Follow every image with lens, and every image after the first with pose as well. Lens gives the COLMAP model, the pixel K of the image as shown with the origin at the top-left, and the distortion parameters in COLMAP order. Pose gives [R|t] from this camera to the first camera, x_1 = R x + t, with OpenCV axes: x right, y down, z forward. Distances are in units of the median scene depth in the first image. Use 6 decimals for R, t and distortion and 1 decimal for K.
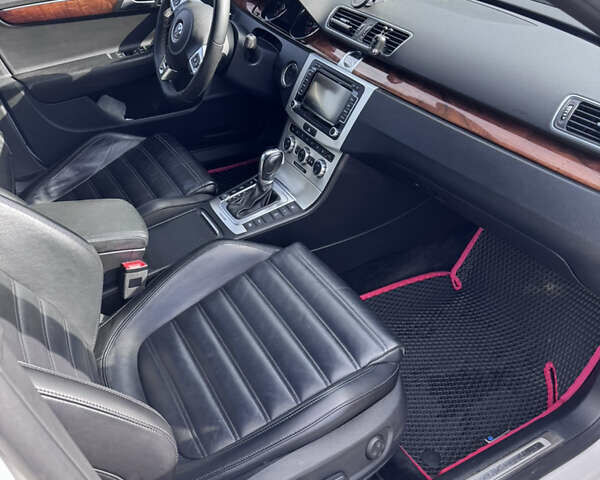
lens RADIAL K [[546.6, 0, 300.0], [0, 546.6, 240.0], [0, 0, 1]] dist [-0.009869, -0.017132]
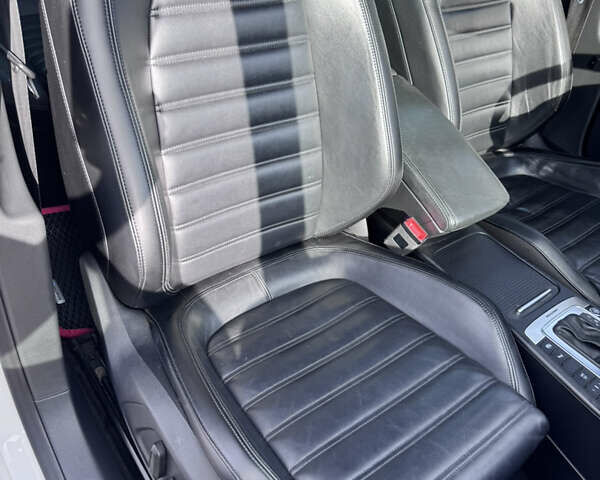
lens RADIAL K [[546.6, 0, 300.0], [0, 546.6, 240.0], [0, 0, 1]] dist [-0.009869, -0.017132]
pose [[0.103324, 0.732267, -0.673134, 0.263964], [-0.730573, 0.515121, 0.448233, -0.192753], [0.674972, 0.445460, 0.588199, 0.359981]]
